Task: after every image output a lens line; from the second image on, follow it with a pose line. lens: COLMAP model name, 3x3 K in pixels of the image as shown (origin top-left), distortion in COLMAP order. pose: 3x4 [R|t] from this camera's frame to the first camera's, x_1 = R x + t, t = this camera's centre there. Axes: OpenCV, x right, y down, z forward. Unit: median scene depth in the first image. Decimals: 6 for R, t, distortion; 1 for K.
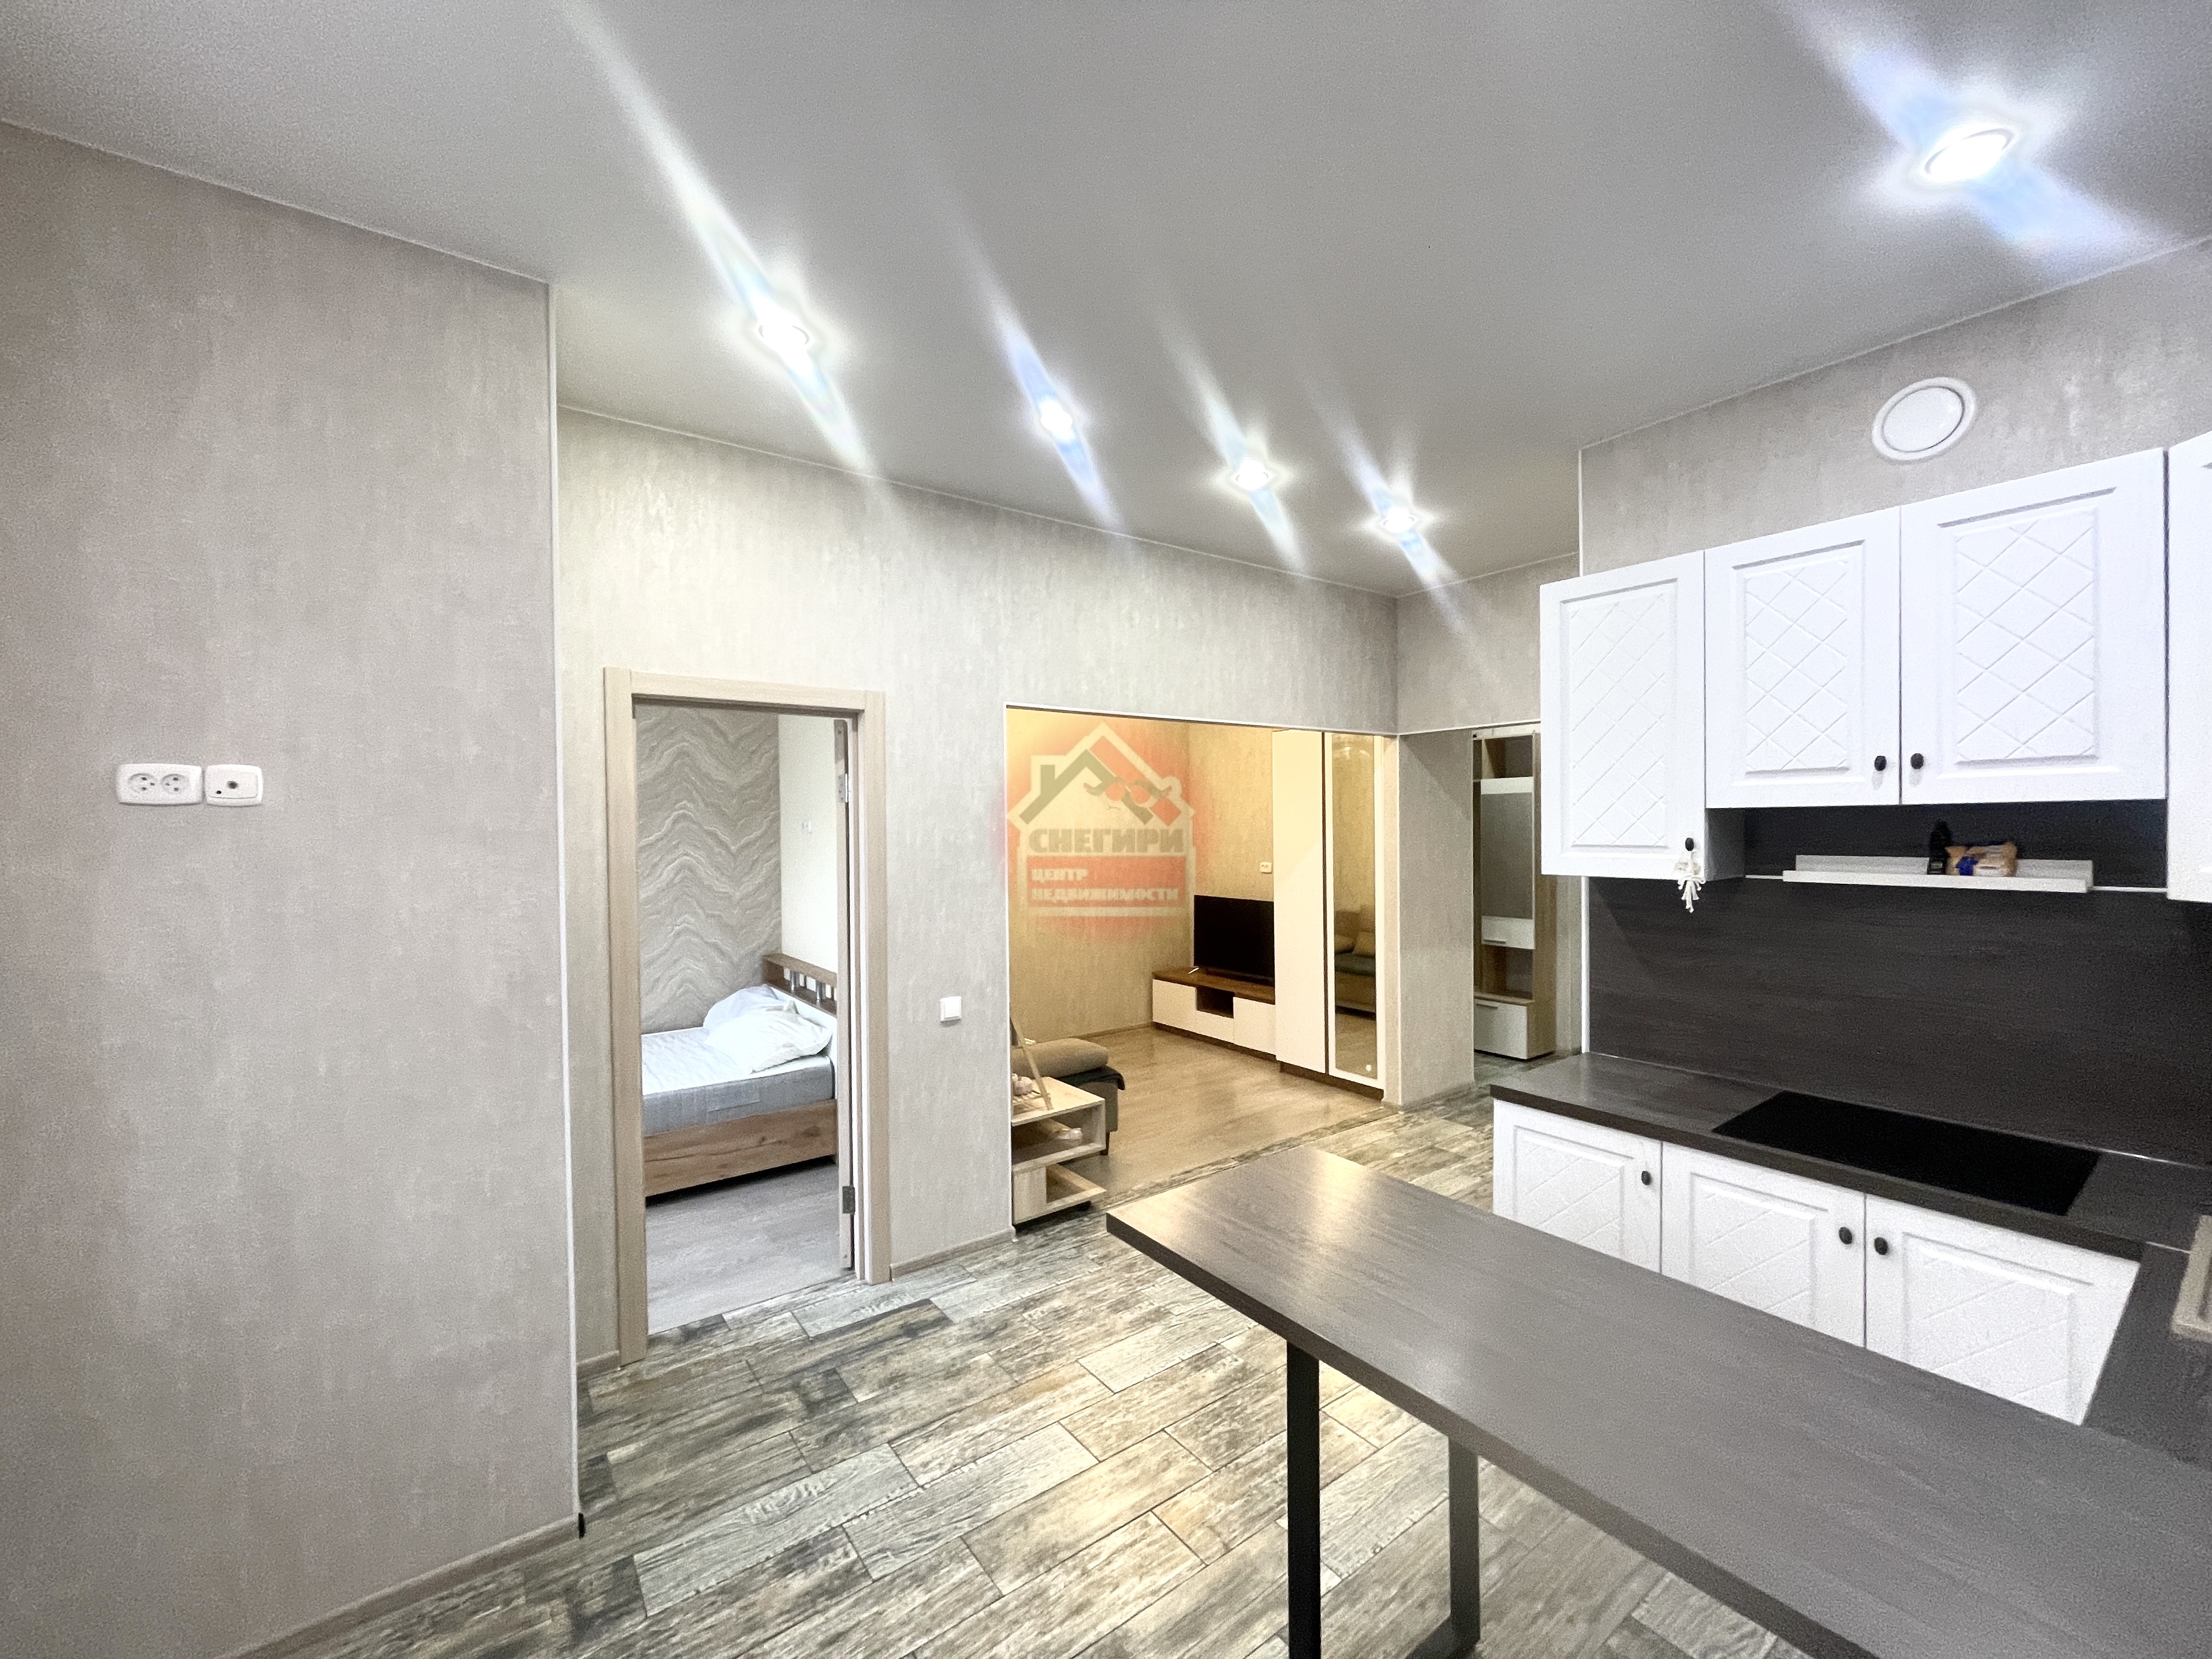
lens RADIAL K [[891.1, 0, 1097.7], [0, 891.1, 839.2], [0, 0, 1]] dist [-0.002665, 0.000857]
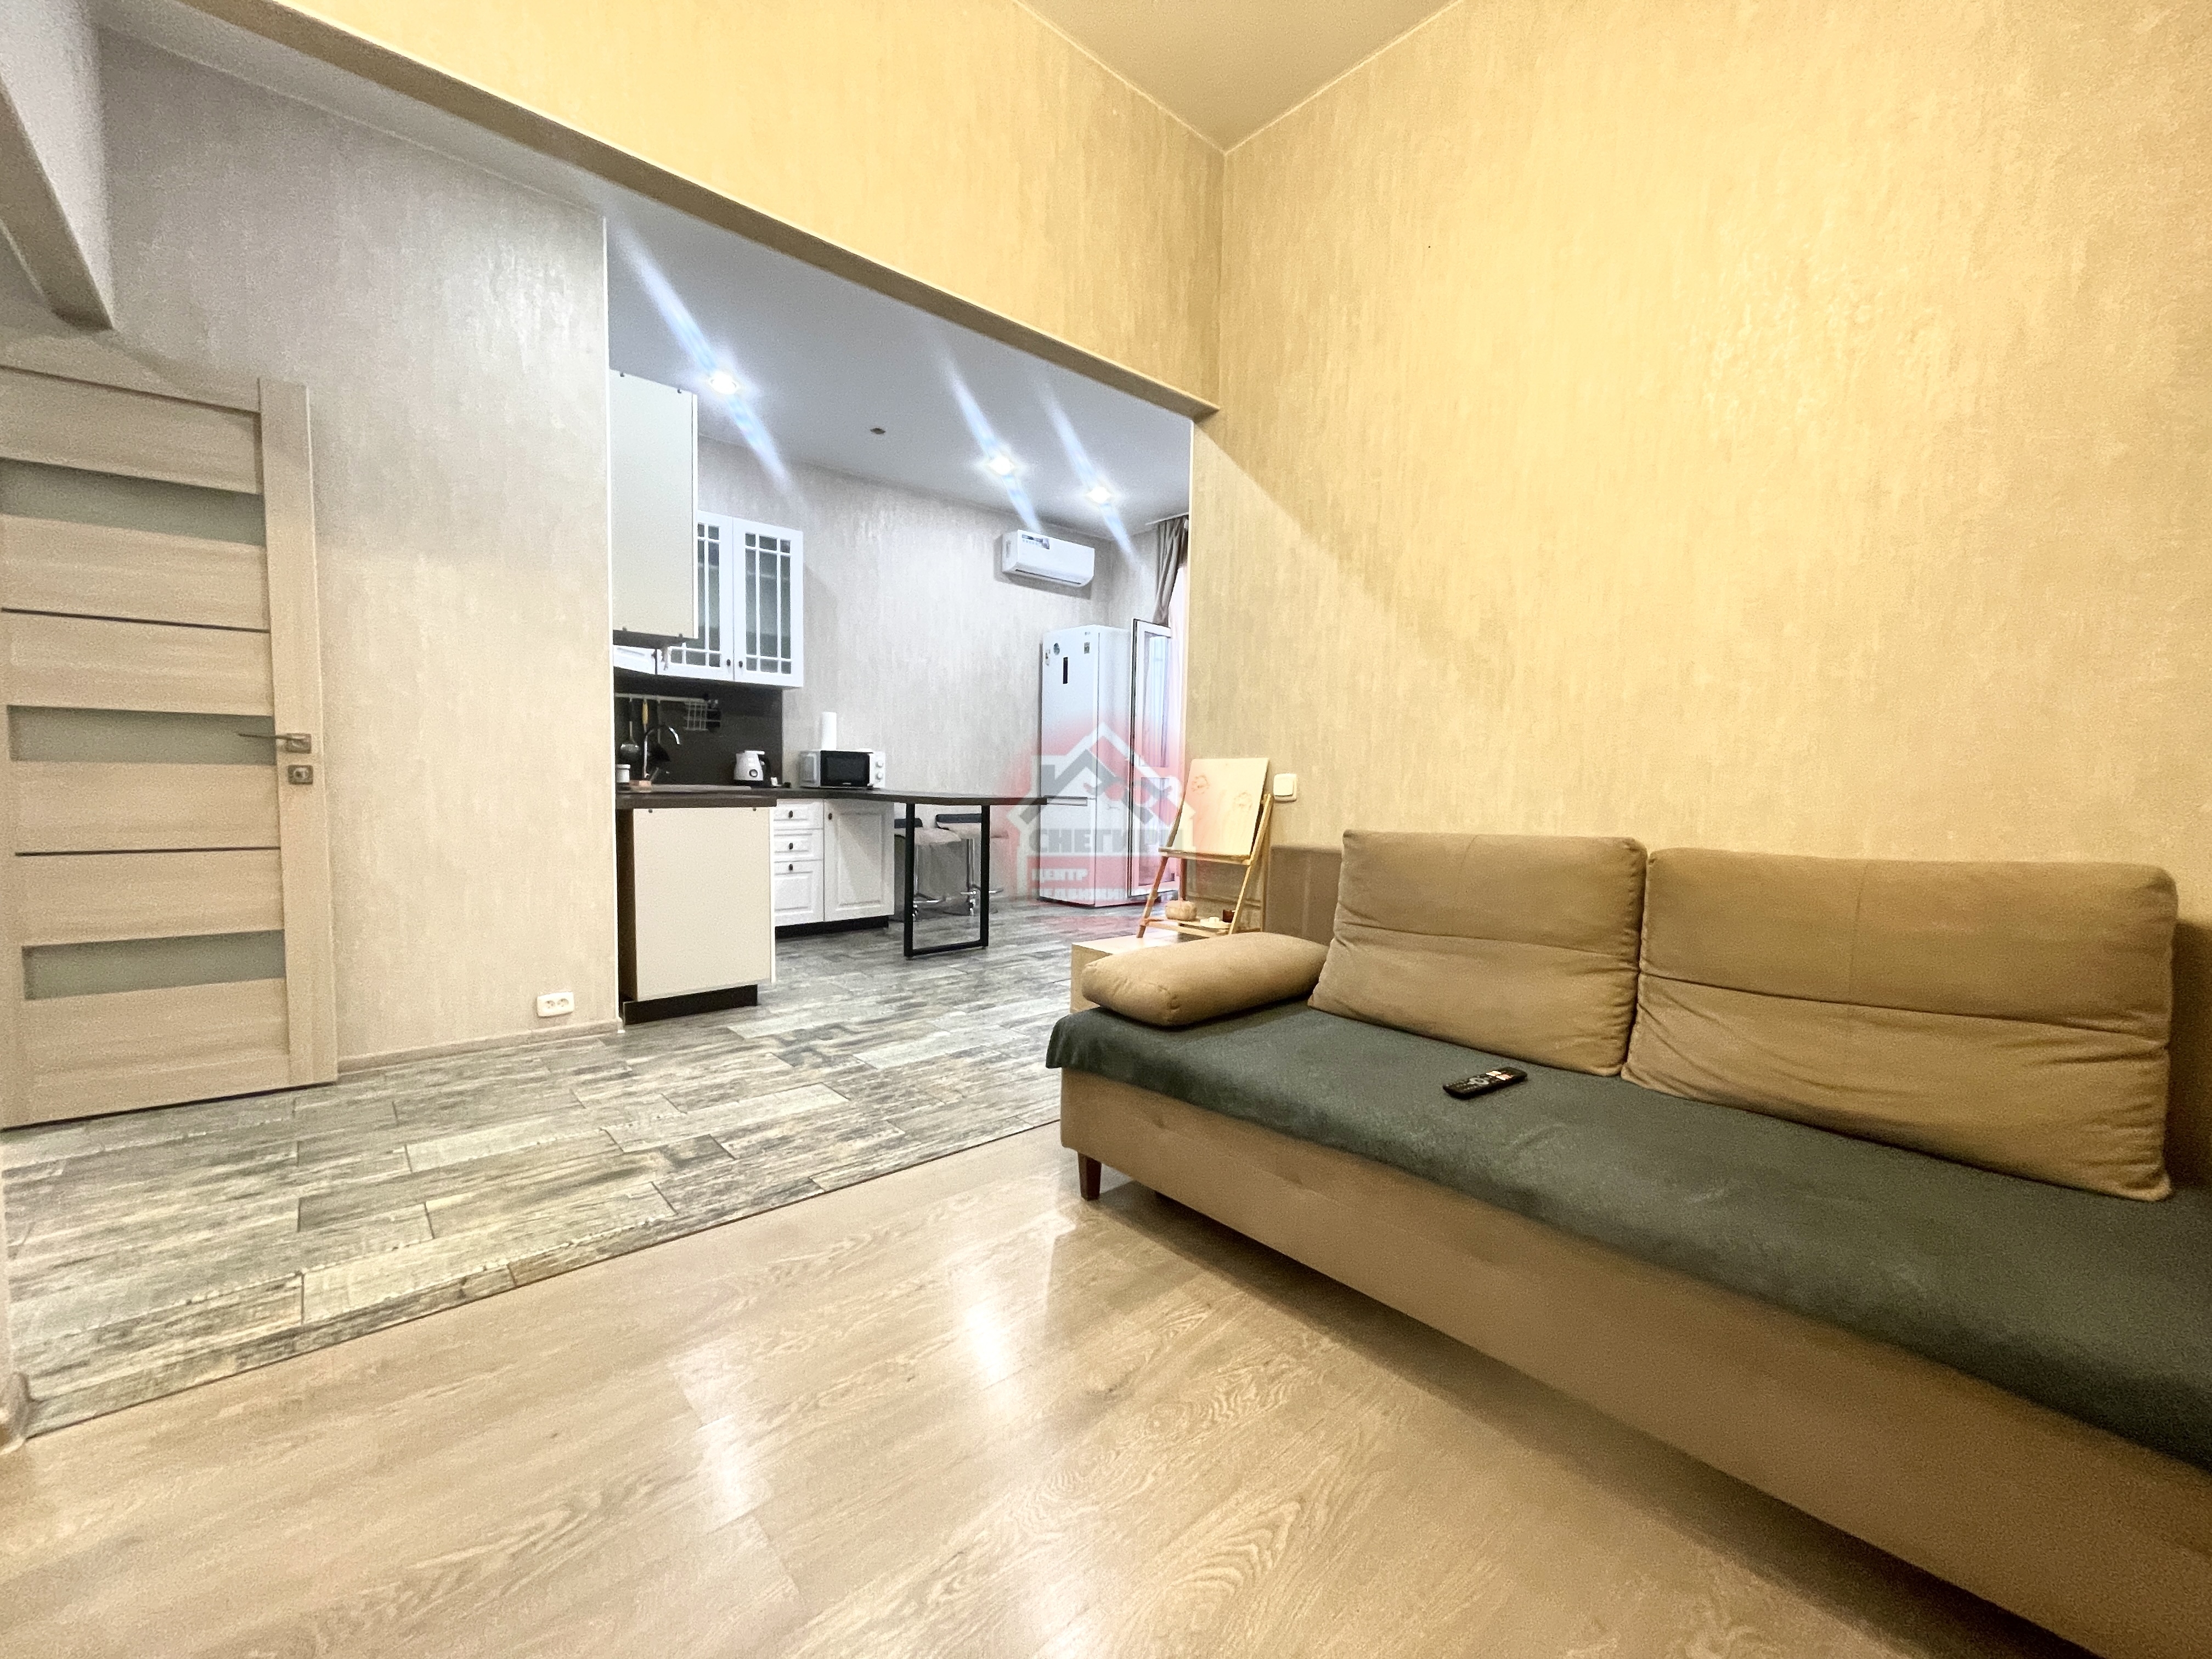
lens RADIAL K [[891.1, 0, 1099.1], [0, 891.1, 836.1], [0, 0, 1]] dist [-0.002665, 0.000857]
pose [[-0.994564, -0.001081, -0.104121, 0.090029], [-0.010192, 0.996155, 0.087011, 0.218249], [0.103627, 0.087600, -0.990751, 2.543103]]
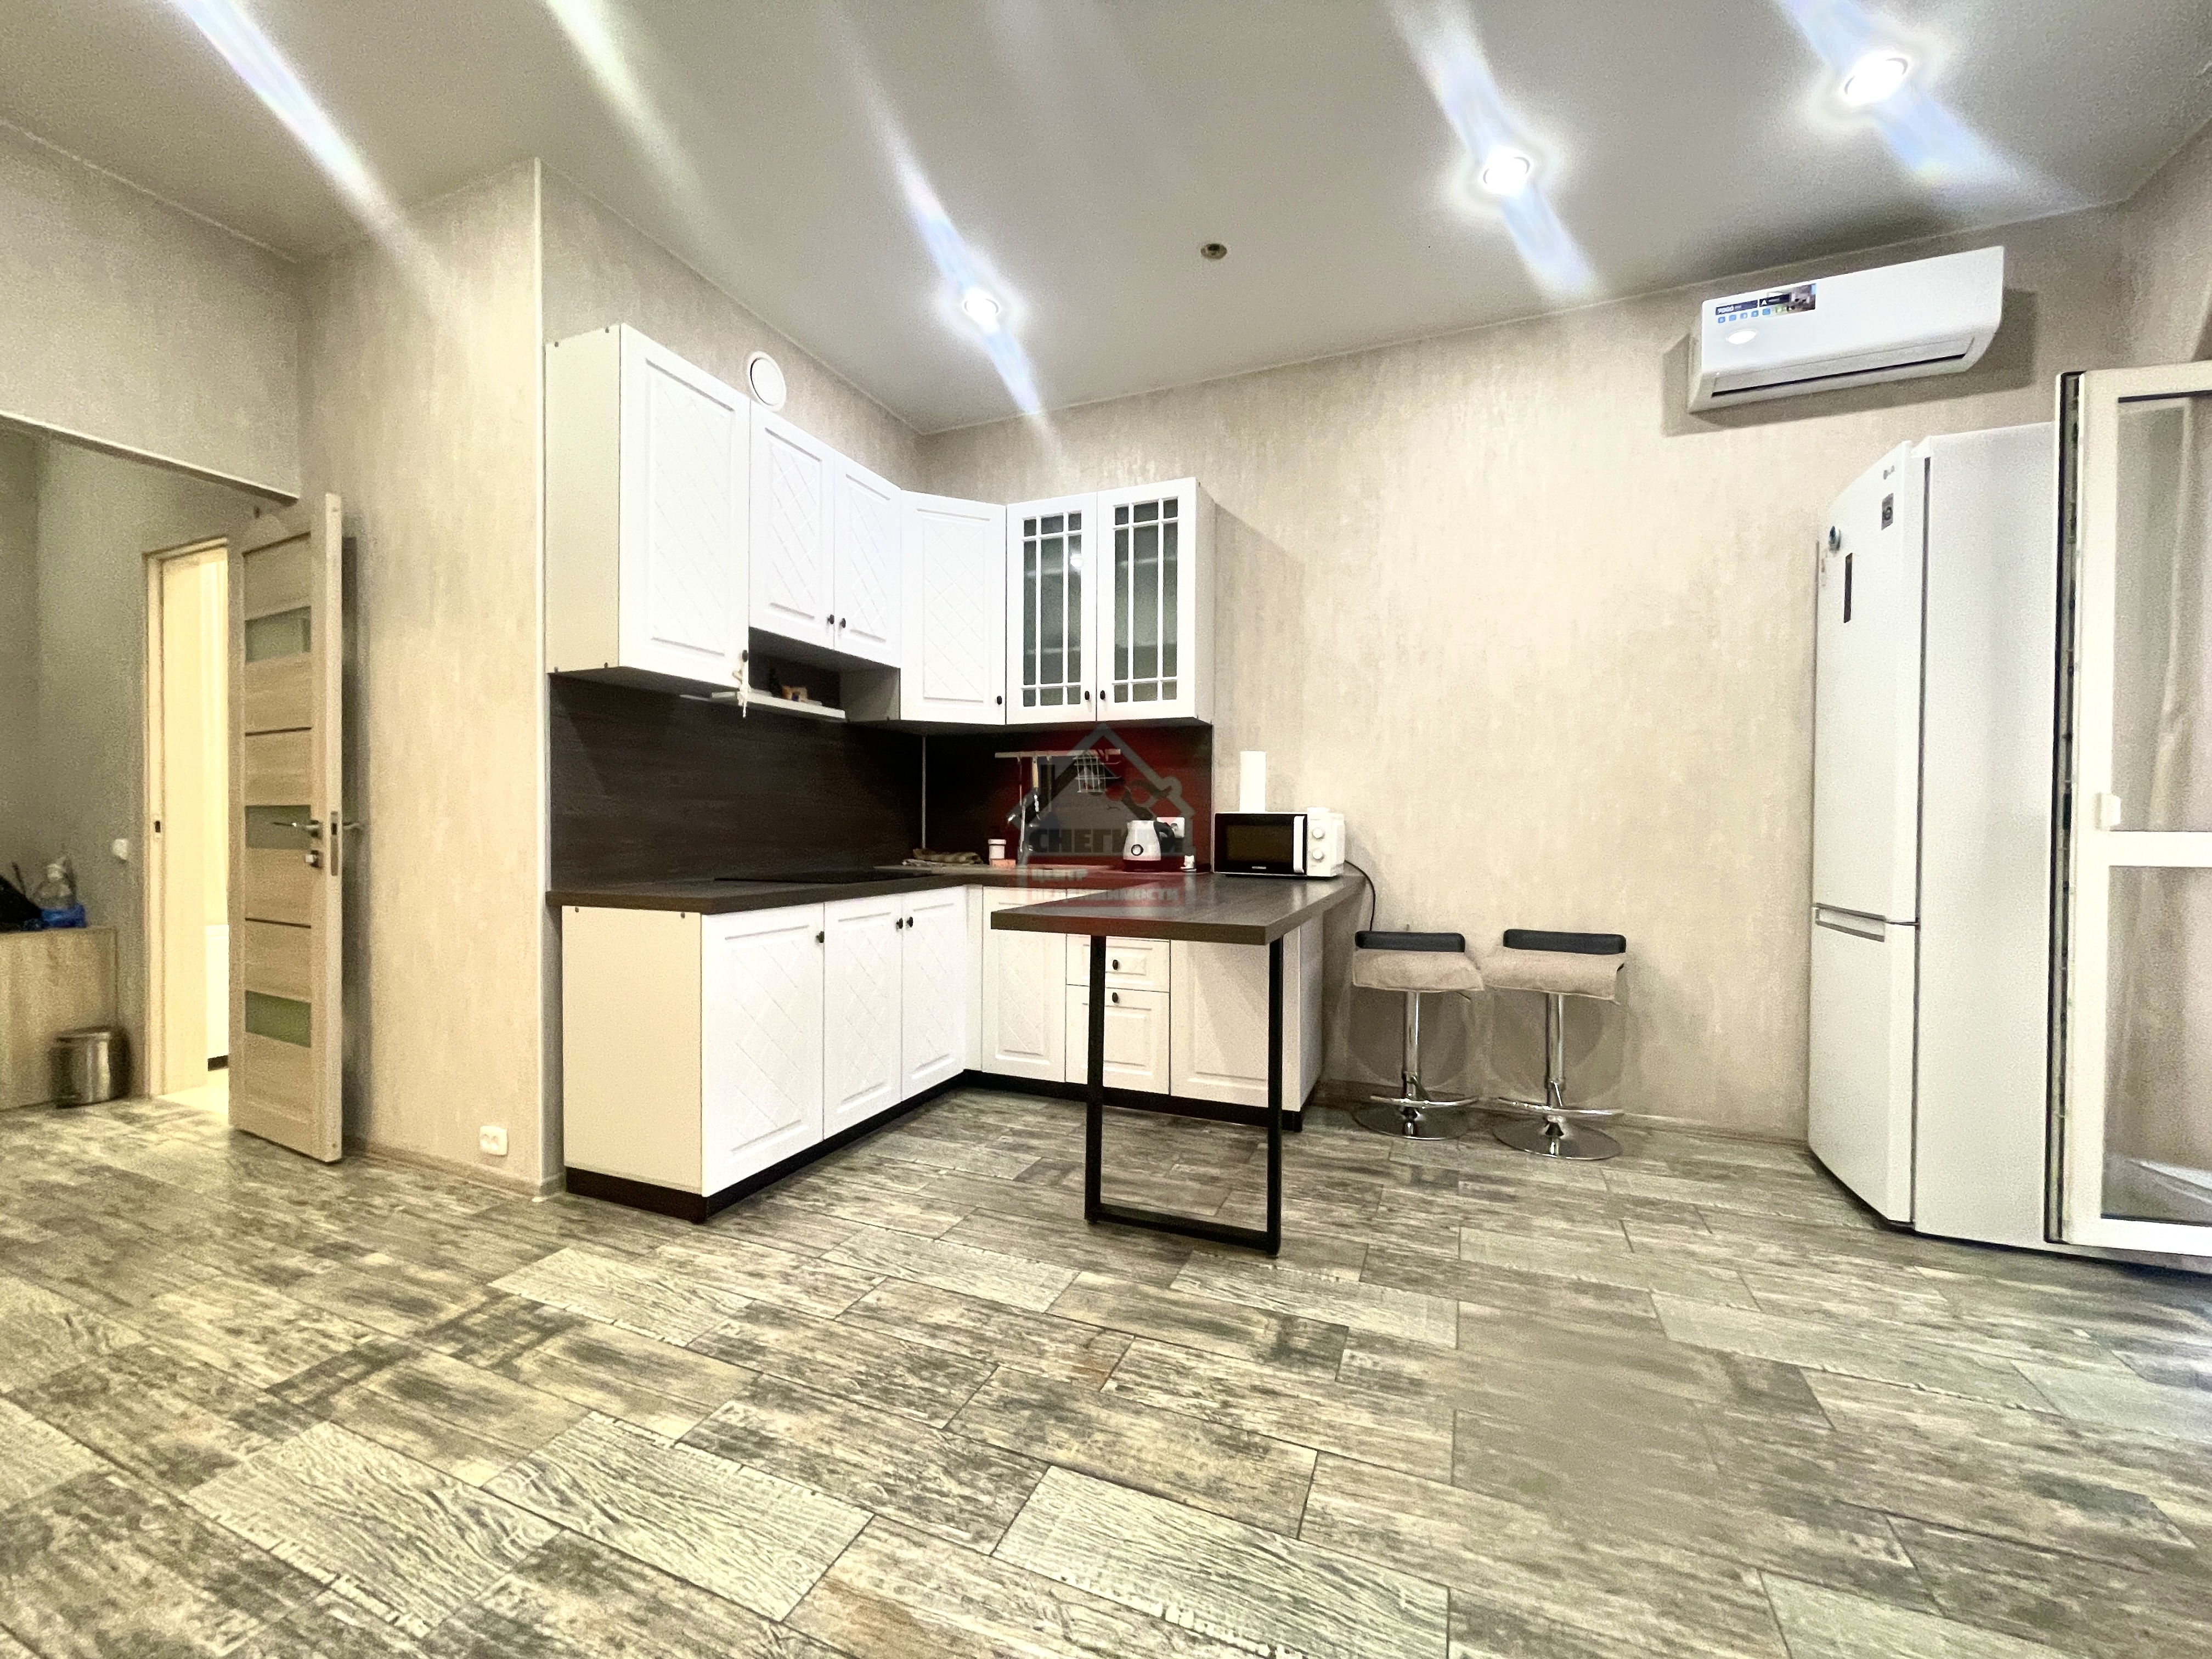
lens RADIAL K [[891.1, 0, 1099.1], [0, 891.1, 837.4], [0, 0, 1]] dist [-0.002665, 0.000857]
pose [[-0.520238, -0.002955, 0.854016, -0.508886], [0.015585, 0.999795, 0.012954, 0.220819], [-0.853879, 0.020049, -0.520086, 1.177152]]
